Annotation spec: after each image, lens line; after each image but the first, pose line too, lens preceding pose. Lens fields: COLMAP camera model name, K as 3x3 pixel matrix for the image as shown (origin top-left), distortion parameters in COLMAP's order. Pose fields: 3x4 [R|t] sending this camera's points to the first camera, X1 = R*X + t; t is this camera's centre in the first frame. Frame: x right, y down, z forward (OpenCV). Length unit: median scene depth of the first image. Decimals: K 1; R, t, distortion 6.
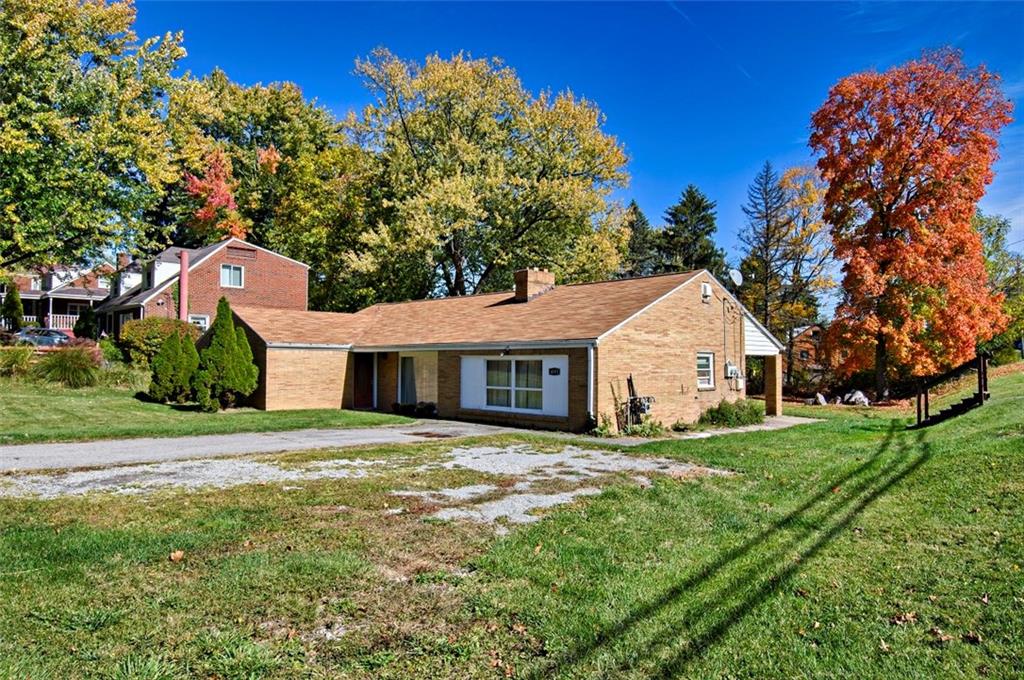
lens RADIAL K [[651.8, 0, 516.8], [0, 651.8, 340.7], [0, 0, 1]] dist [0.019406, -0.006602]
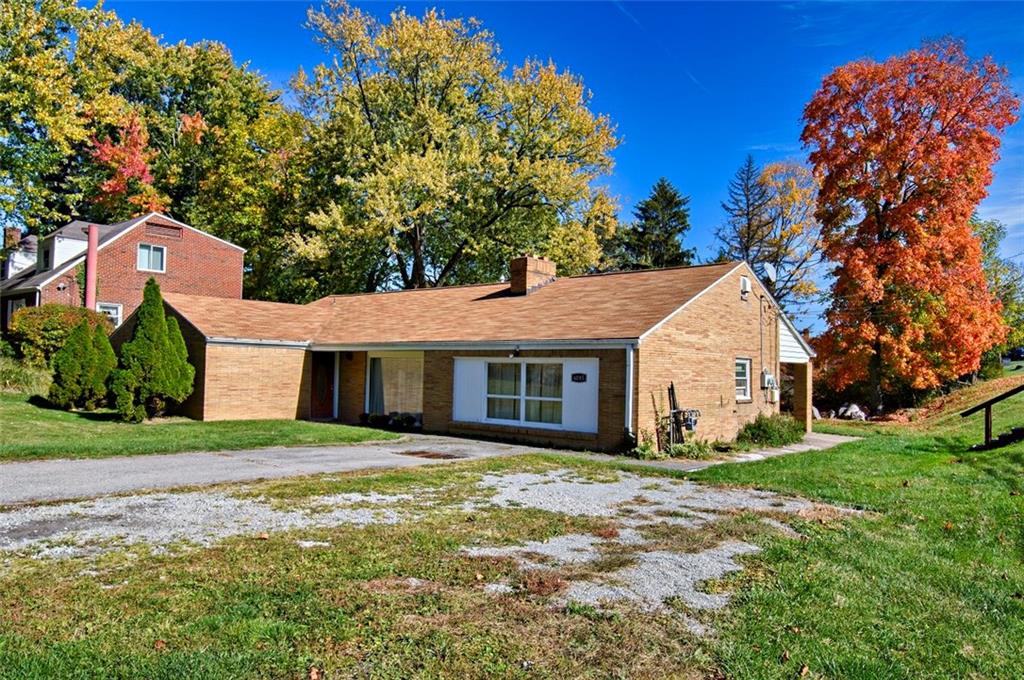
lens RADIAL K [[699.7, 0, 513.2], [0, 699.7, 336.6], [0, 0, 1]] dist [0.019978, 0.006020]
pose [[0.996032, 0.020525, 0.086601, -0.048075], [-0.019483, 0.999727, -0.012861, 0.003972], [-0.086841, 0.011123, 0.996160, 0.060380]]
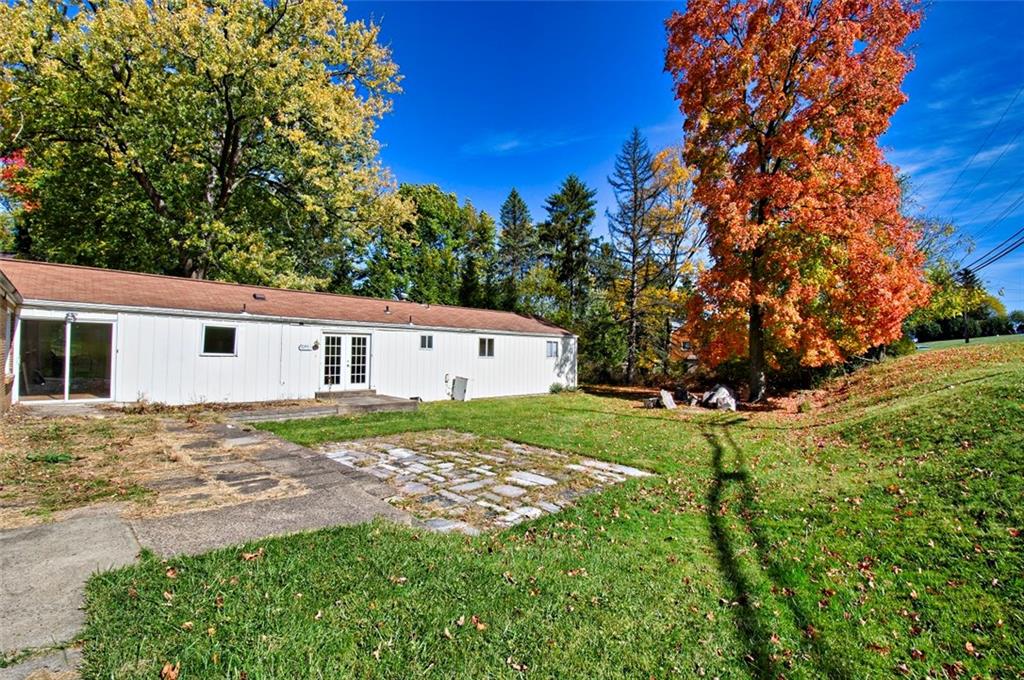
lens RADIAL K [[452.8, 0, 513.7], [0, 452.8, 341.3], [0, 0, 1]] dist [0.011635, -0.002225]
pose [[0.999921, 0.010425, 0.007045, 0.326775], [-0.010436, 0.999944, 0.001467, 0.032336], [-0.007029, -0.001541, 0.999974, 0.574024]]
